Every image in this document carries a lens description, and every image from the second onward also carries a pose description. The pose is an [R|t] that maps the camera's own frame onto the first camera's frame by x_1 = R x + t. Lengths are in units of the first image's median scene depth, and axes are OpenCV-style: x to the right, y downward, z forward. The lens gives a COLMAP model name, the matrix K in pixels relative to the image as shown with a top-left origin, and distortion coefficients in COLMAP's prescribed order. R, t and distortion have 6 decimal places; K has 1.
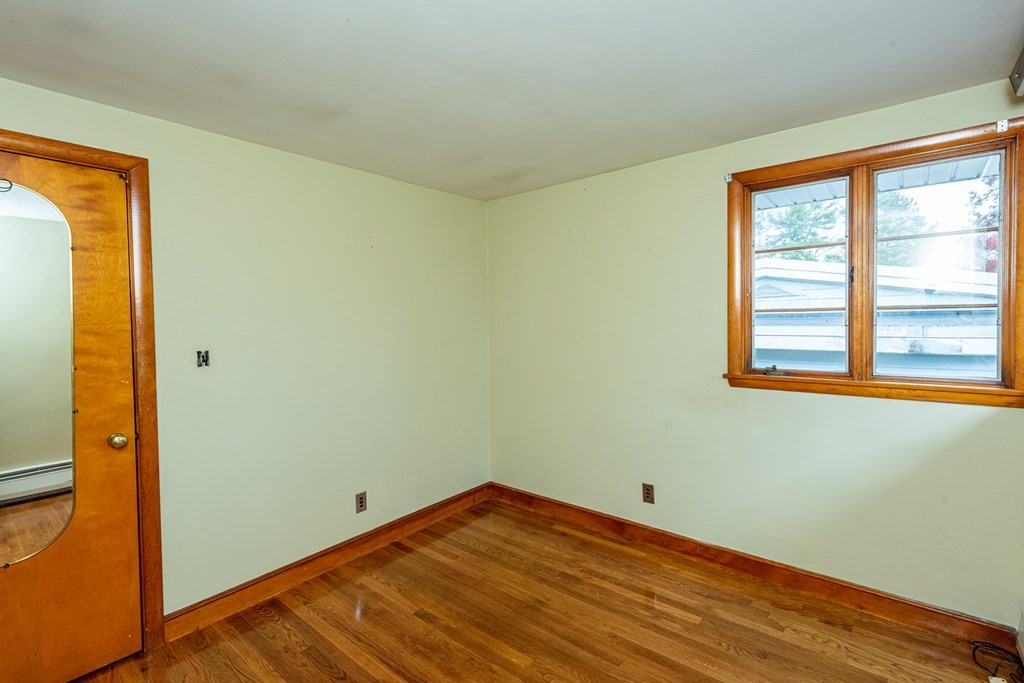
lens RADIAL K [[466.8, 0, 509.4], [0, 466.8, 333.2], [0, 0, 1]] dist [0.015169, -0.013402]
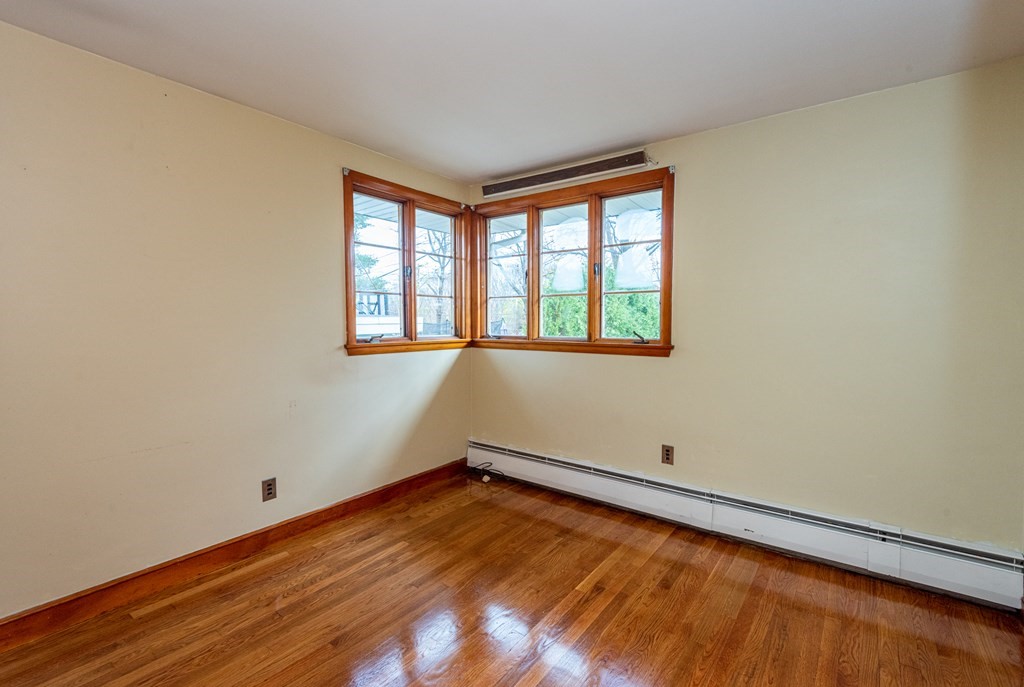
lens RADIAL K [[459.1, 0, 510.4], [0, 459.1, 328.3], [0, 0, 1]] dist [-0.002422, -0.000457]
pose [[-0.038556, -0.007146, 0.999231, -0.663656], [0.025864, 0.999632, 0.008147, 0.047924], [-0.998922, 0.026158, -0.038357, 0.642845]]
